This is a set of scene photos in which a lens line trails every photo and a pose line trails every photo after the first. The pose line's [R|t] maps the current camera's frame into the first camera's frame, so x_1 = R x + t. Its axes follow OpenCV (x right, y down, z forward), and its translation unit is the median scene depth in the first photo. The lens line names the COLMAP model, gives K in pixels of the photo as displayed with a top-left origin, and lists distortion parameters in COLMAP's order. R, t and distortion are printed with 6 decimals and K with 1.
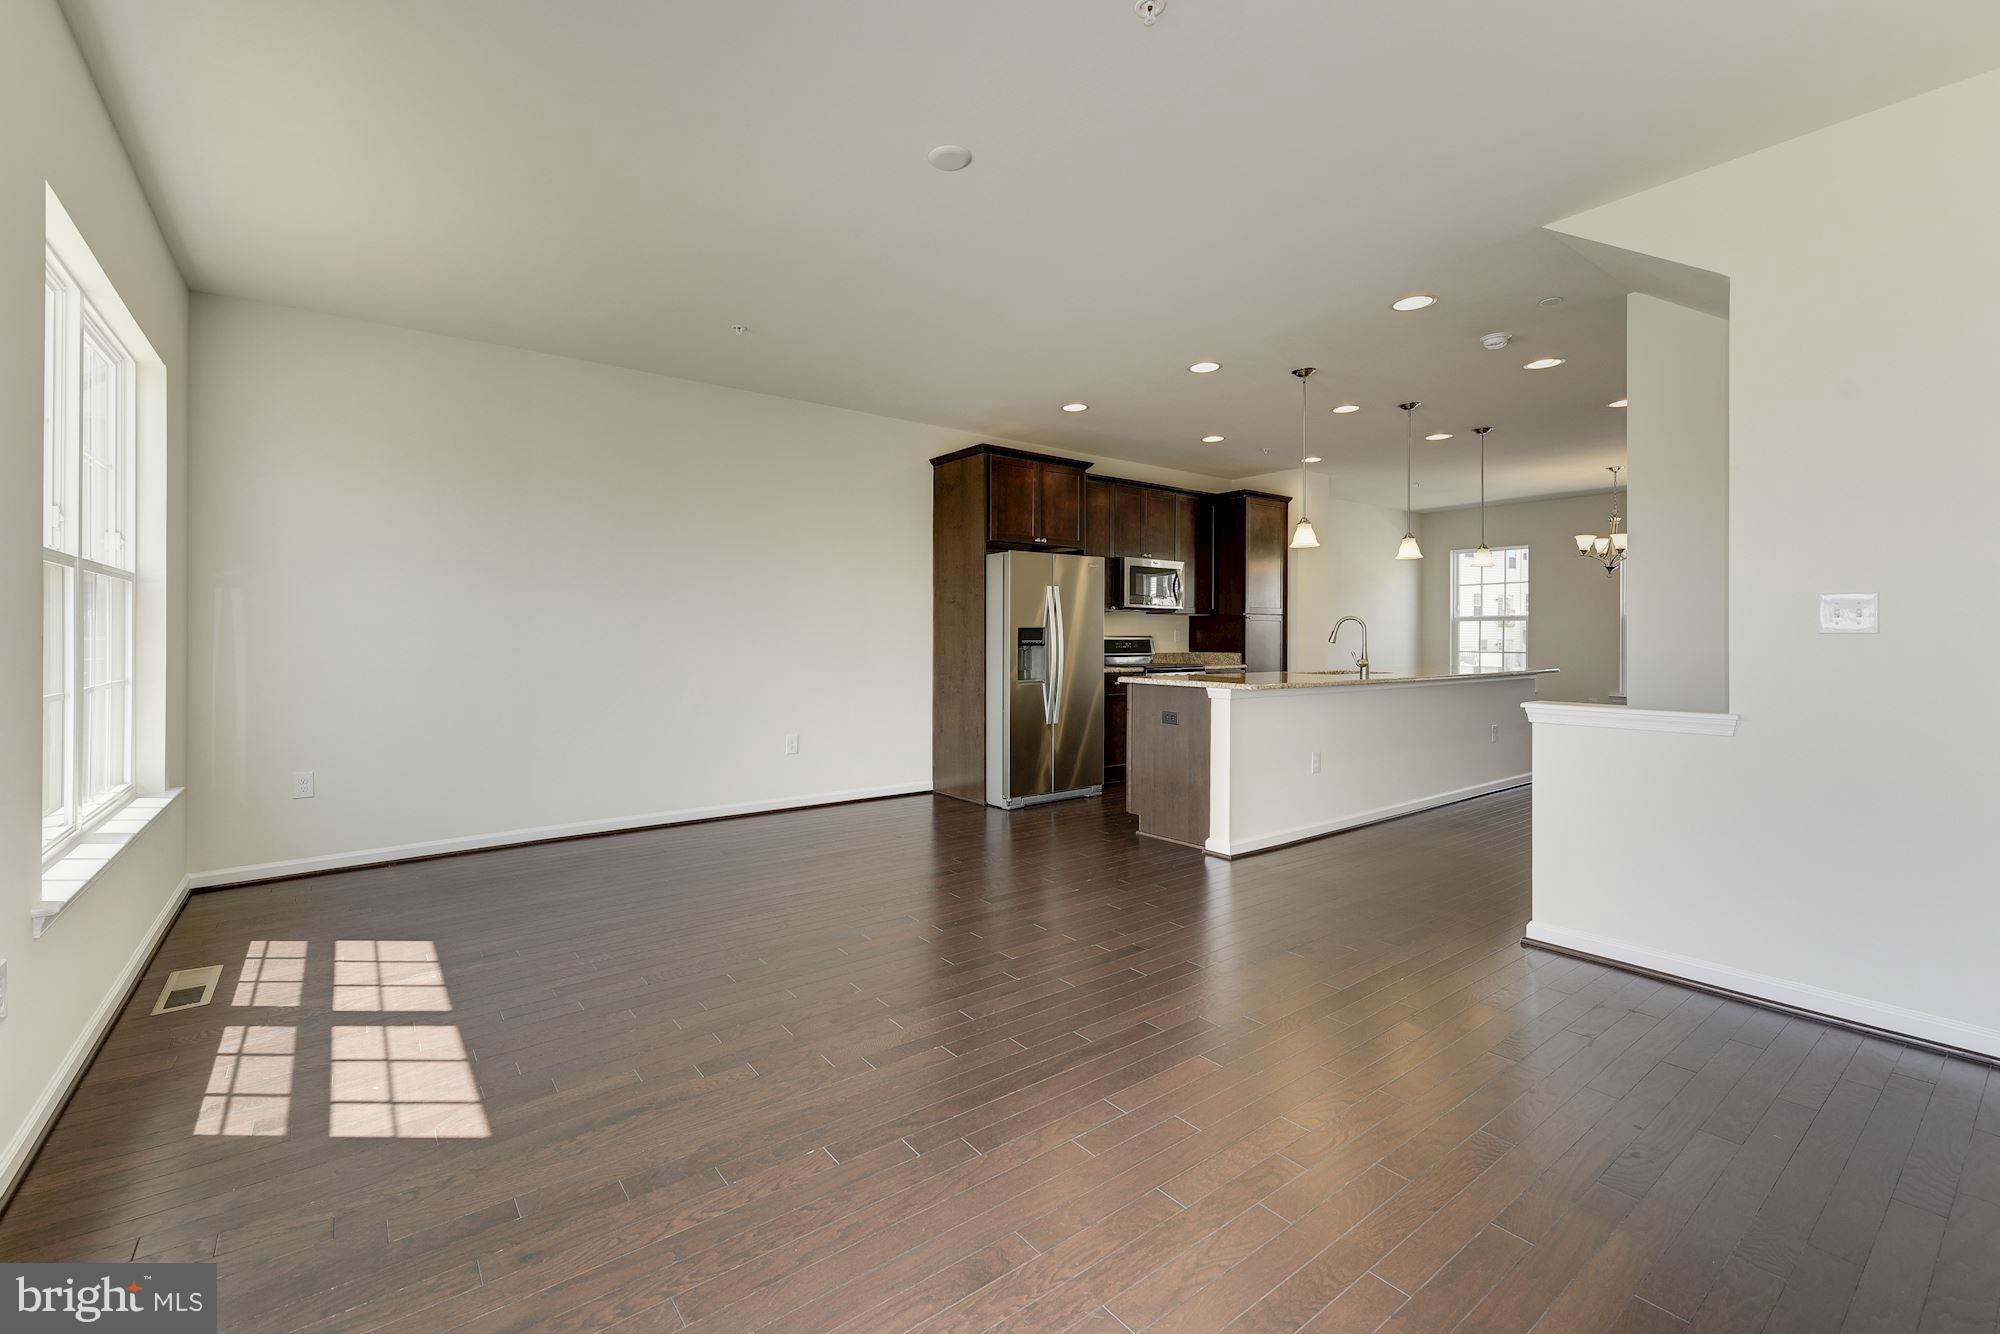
lens RADIAL K [[833.1, 0, 952.8], [0, 833.1, 636.3], [0, 0, 1]] dist [0.003879, -0.000031]
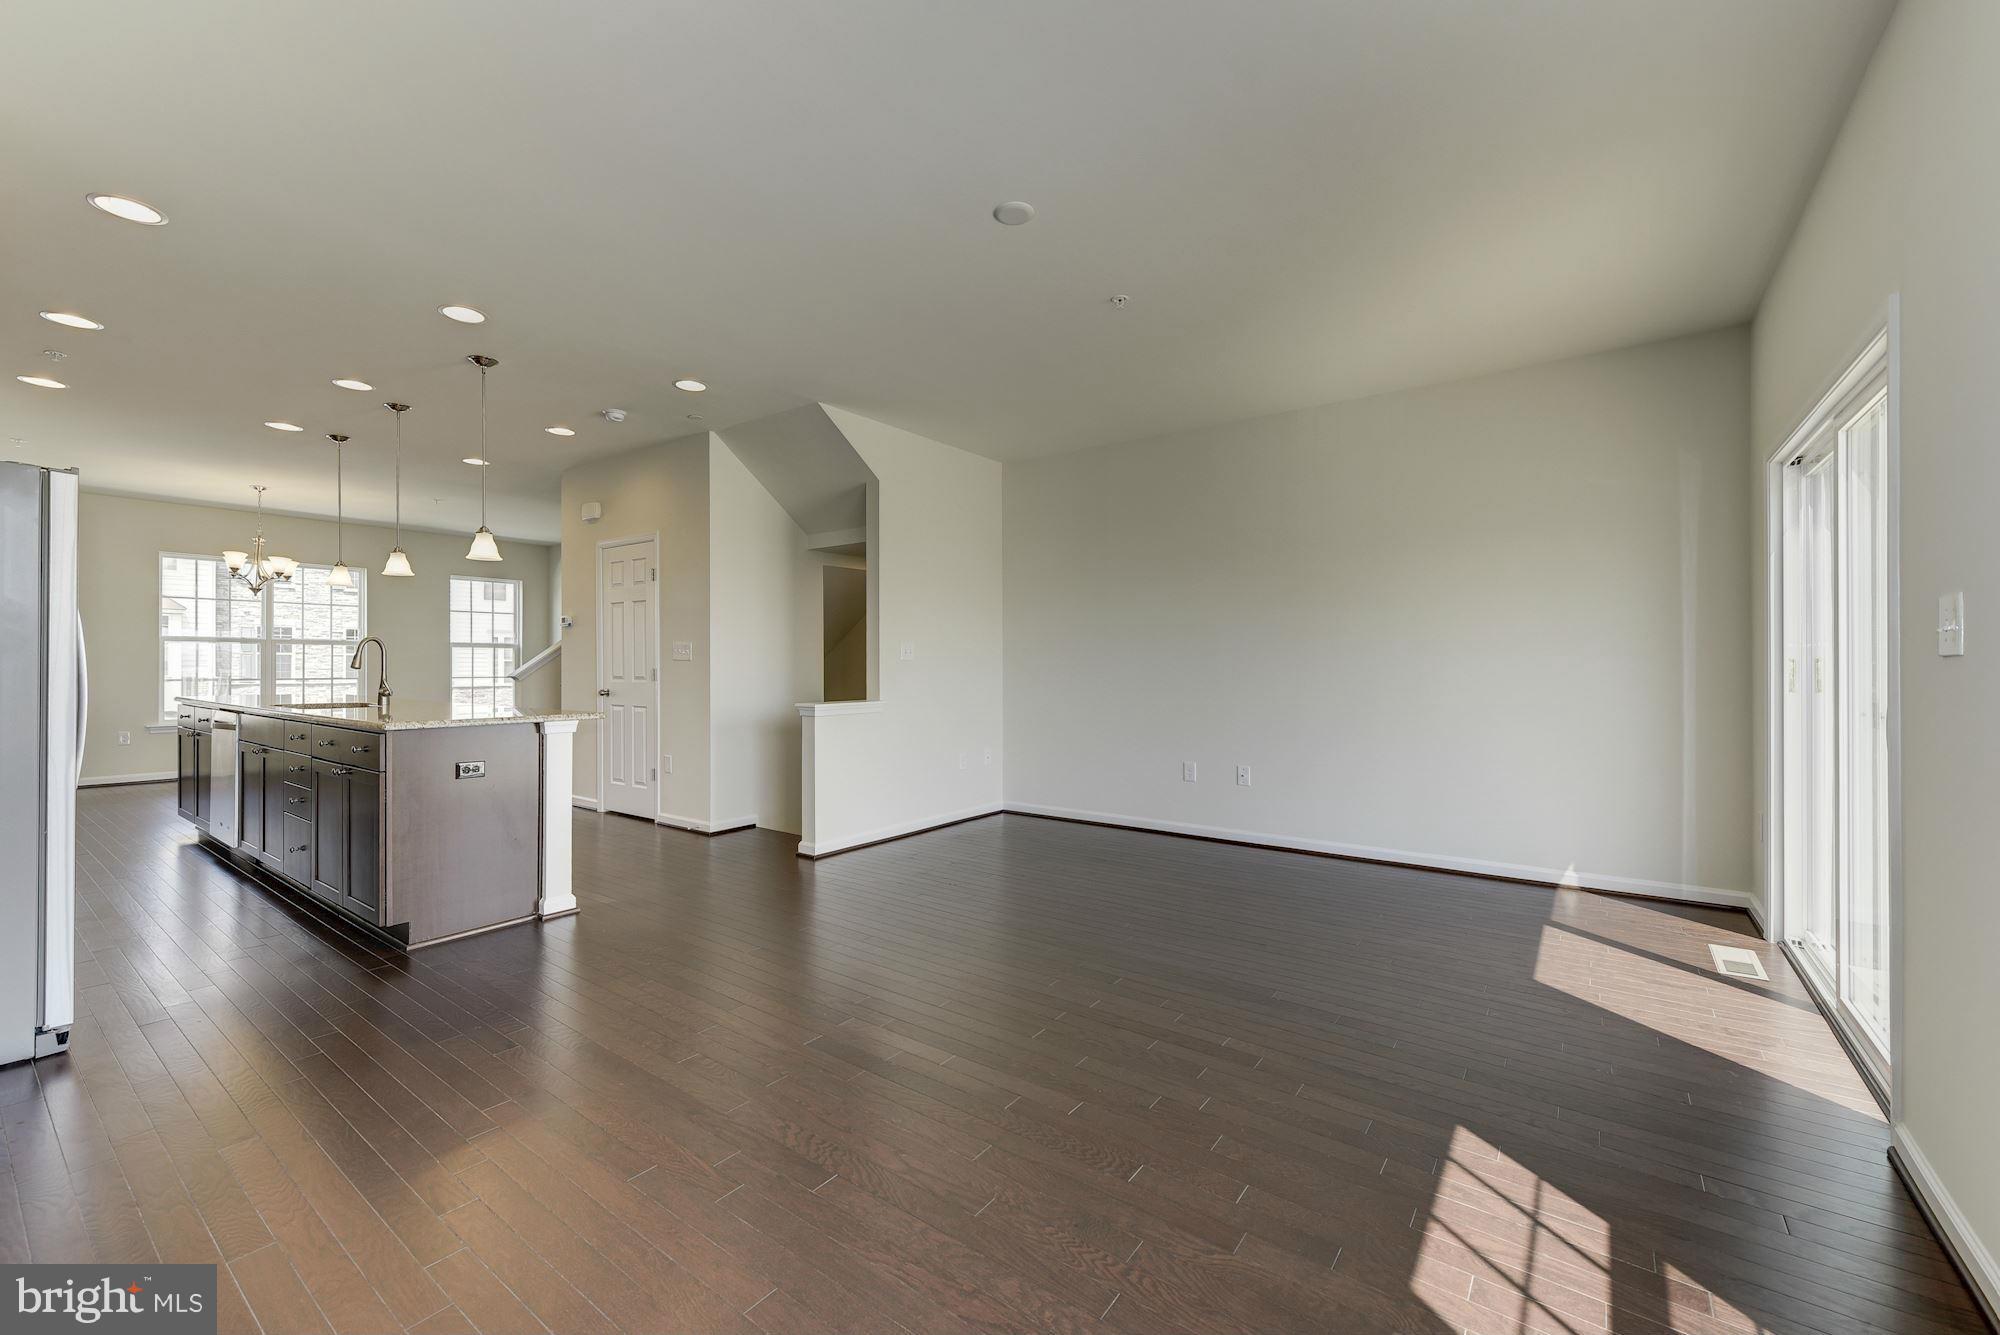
lens RADIAL K [[762.0, 0, 1012.1], [0, 762.0, 668.2], [0, 0, 1]] dist [-0.008764, -0.000464]
pose [[-0.277748, -0.004642, 0.960643, -1.132142], [-0.003232, 0.999987, 0.003898, 0.006773], [-0.960648, -0.002022, -0.277760, 1.553866]]
